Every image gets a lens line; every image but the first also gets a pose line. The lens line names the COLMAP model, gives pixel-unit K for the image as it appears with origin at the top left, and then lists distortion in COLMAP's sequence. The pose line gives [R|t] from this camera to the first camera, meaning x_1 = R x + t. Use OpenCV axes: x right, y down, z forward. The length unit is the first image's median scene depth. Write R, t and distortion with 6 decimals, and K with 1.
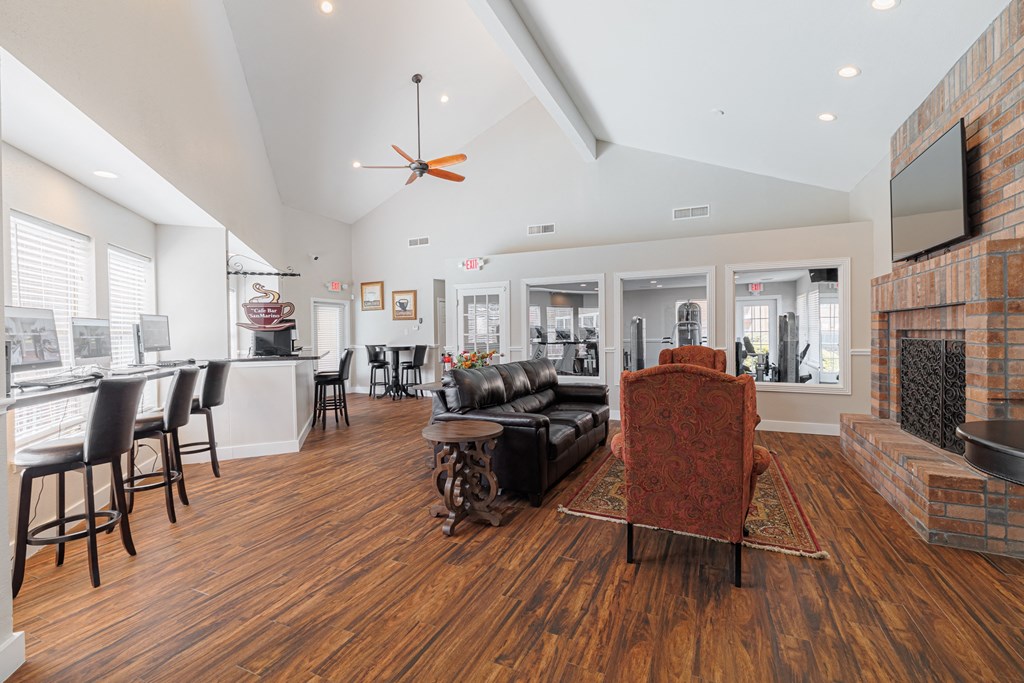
lens RADIAL K [[444.0, 0, 512.7], [0, 444.0, 336.4], [0, 0, 1]] dist [0.000952, 0.000142]
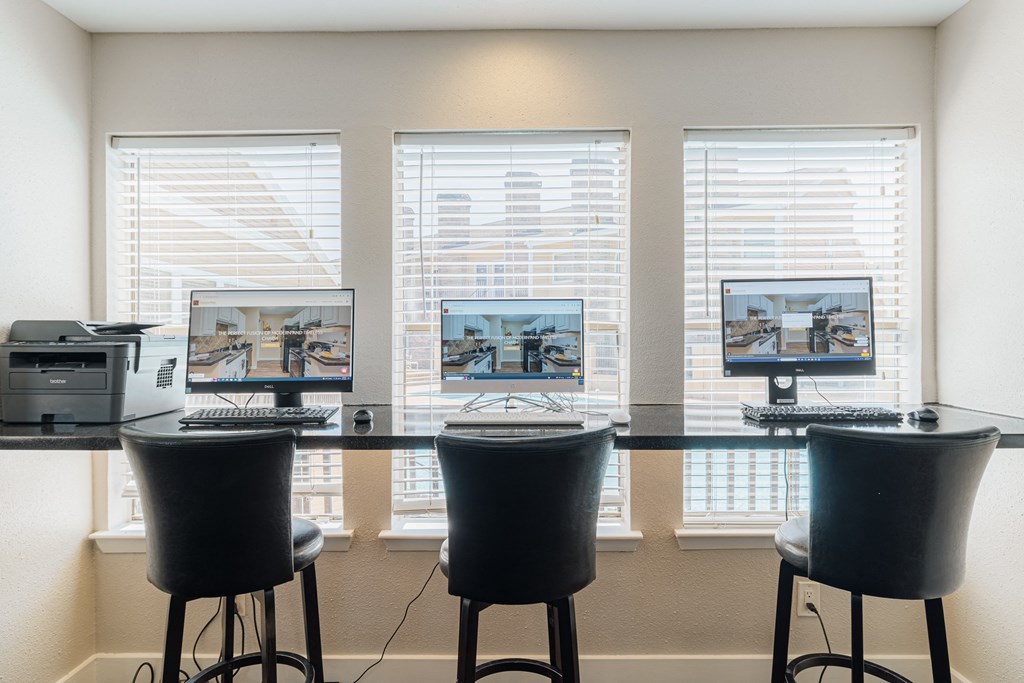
lens RADIAL K [[536.5, 0, 511.6], [0, 536.5, 341.0], [0, 0, 1]] dist [0.000059, 0.000249]
pose [[-0.325713, 0.014267, -0.945361, -0.228613], [0.002449, 0.999896, 0.014246, -0.001871], [0.945466, 0.002325, -0.325714, 0.719010]]
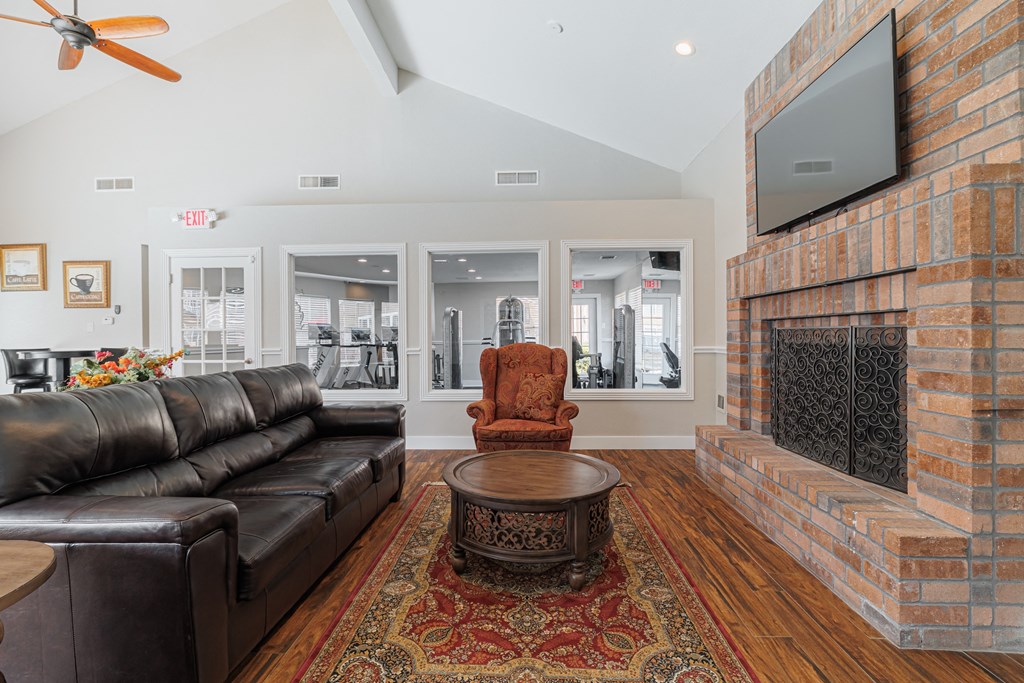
lens RADIAL K [[468.0, 0, 513.3], [0, 468.0, 338.4], [0, 0, 1]] dist [-0.002106, 0.000223]
pose [[0.922524, 0.001820, 0.385934, 0.099884], [0.001199, 0.999971, -0.007583, 0.020254], [-0.385937, 0.007458, 0.922495, 0.320815]]
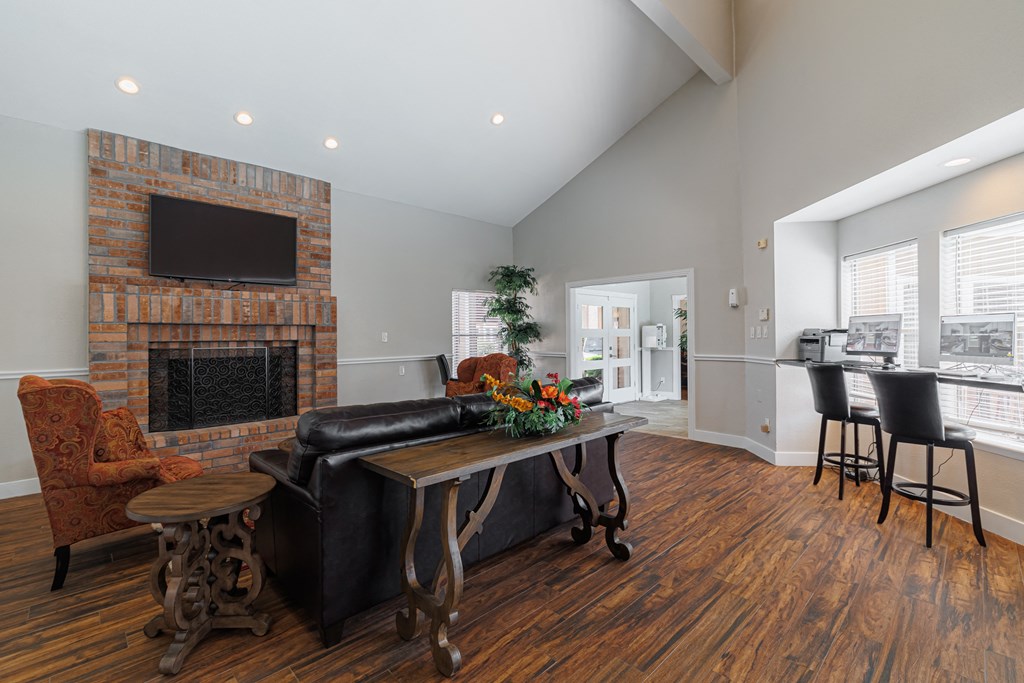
lens RADIAL K [[459.7, 0, 506.5], [0, 459.7, 334.1], [0, 0, 1]] dist [-0.007478, 0.001058]
pose [[-0.929971, 0.020105, 0.367081, -0.226599], [0.020890, 0.999780, -0.001835, -0.010794], [-0.367038, 0.005962, -0.930187, 1.364286]]
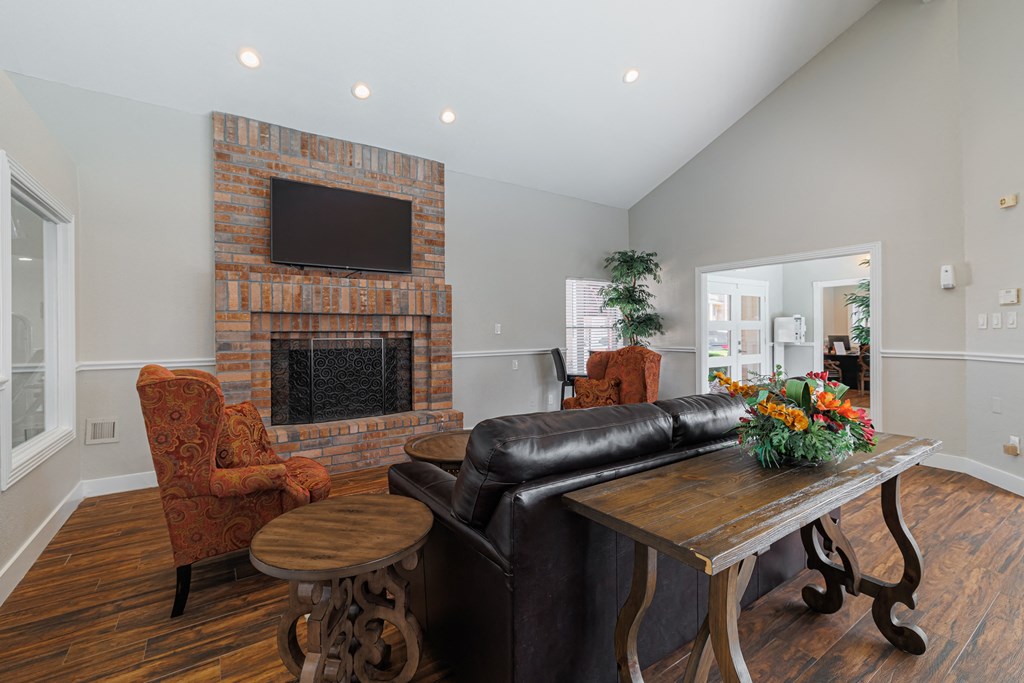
lens RADIAL K [[446.2, 0, 507.8], [0, 446.2, 334.6], [0, 0, 1]] dist [0.004717, -0.000589]
pose [[-0.854362, 0.014627, 0.519472, -0.074068], [0.019715, 0.999797, 0.004273, -0.001777], [-0.519304, 0.013892, -0.854477, 1.280641]]
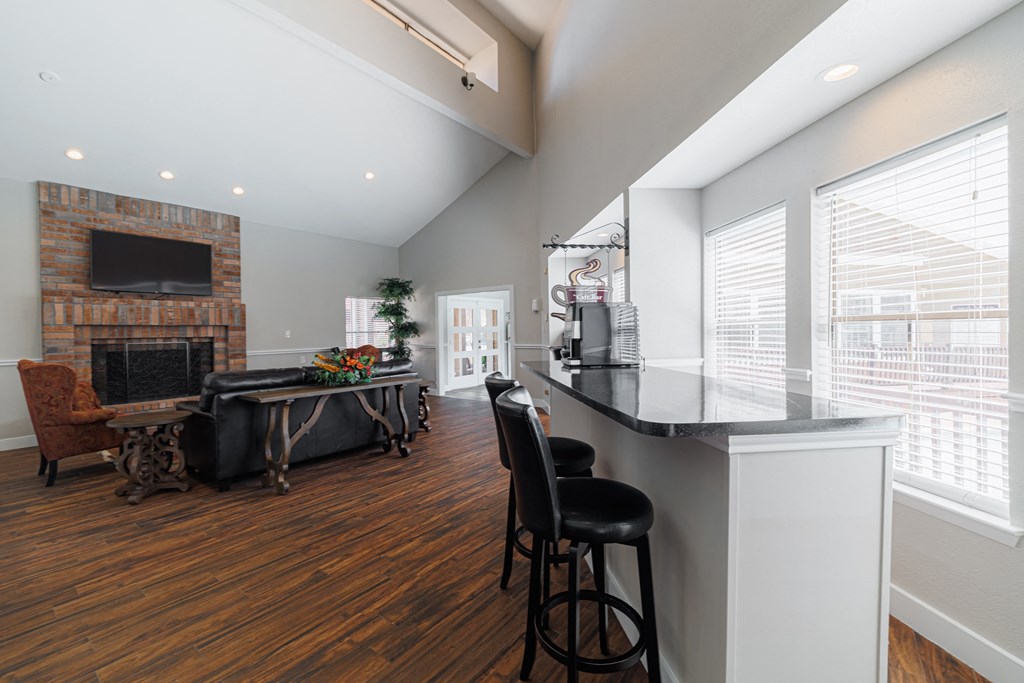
lens RADIAL K [[437.9, 0, 510.4], [0, 437.9, 334.6], [0, 0, 1]] dist [-0.001851, 0.000135]
pose [[-0.974412, 0.023731, 0.223513, -0.566689], [0.026987, 0.999569, 0.011524, -0.006835], [-0.223143, 0.017261, -0.974633, 1.651736]]
